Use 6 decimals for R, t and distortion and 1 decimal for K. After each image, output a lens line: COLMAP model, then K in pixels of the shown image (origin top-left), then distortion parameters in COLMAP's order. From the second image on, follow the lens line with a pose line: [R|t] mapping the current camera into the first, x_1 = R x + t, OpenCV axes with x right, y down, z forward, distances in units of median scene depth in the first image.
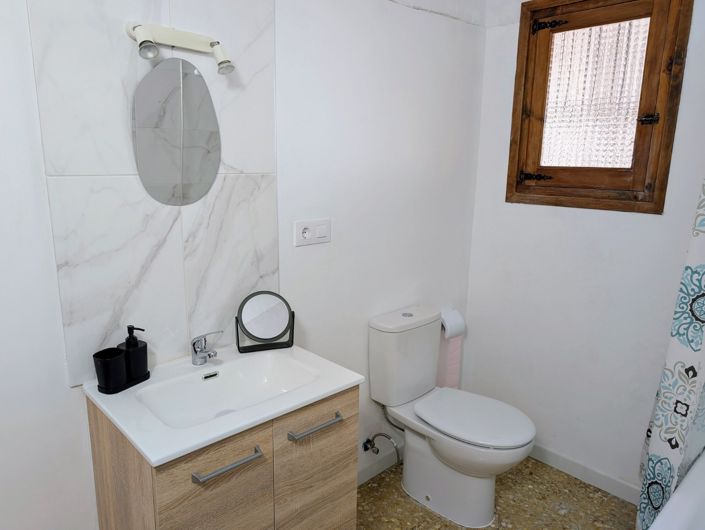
lens RADIAL K [[499.7, 0, 352.5], [0, 499.7, 265.0], [0, 0, 1]] dist [0.011163, -0.023666]
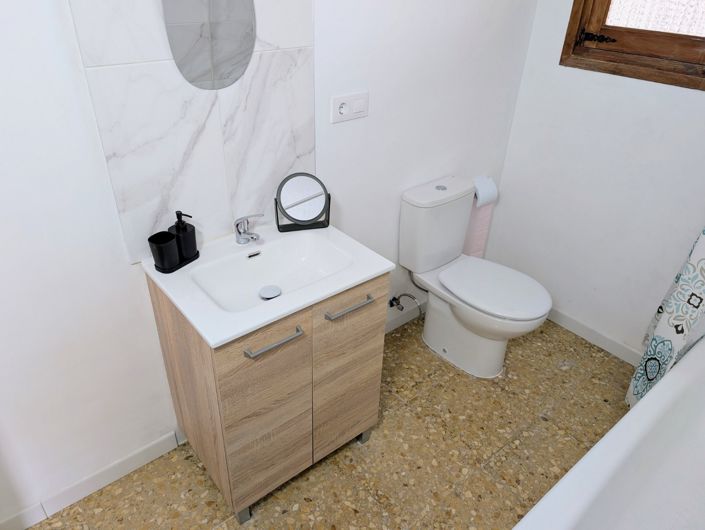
lens RADIAL K [[500.4, 0, 352.5], [0, 500.4, 265.0], [0, 0, 1]] dist [0.000257, -0.006644]
pose [[0.997509, 0.049439, -0.050310, -0.011192], [-0.030120, 0.943508, 0.329978, -0.098062], [0.063781, -0.327641, 0.942647, -0.013179]]
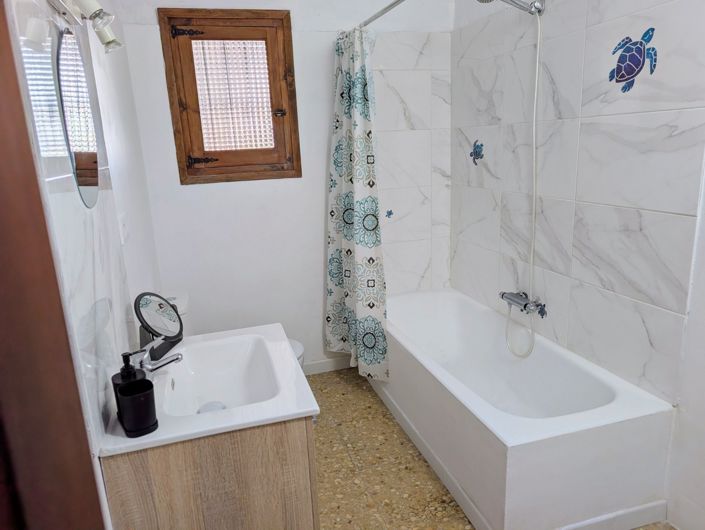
lens RADIAL K [[499.7, 0, 352.5], [0, 499.7, 265.0], [0, 0, 1]] dist [0.011163, -0.023666]
pose [[0.443956, -0.242952, 0.862483, -0.746344], [0.240494, 0.959532, 0.146497, -0.034450], [-0.863172, 0.142384, 0.484419, 0.200182]]
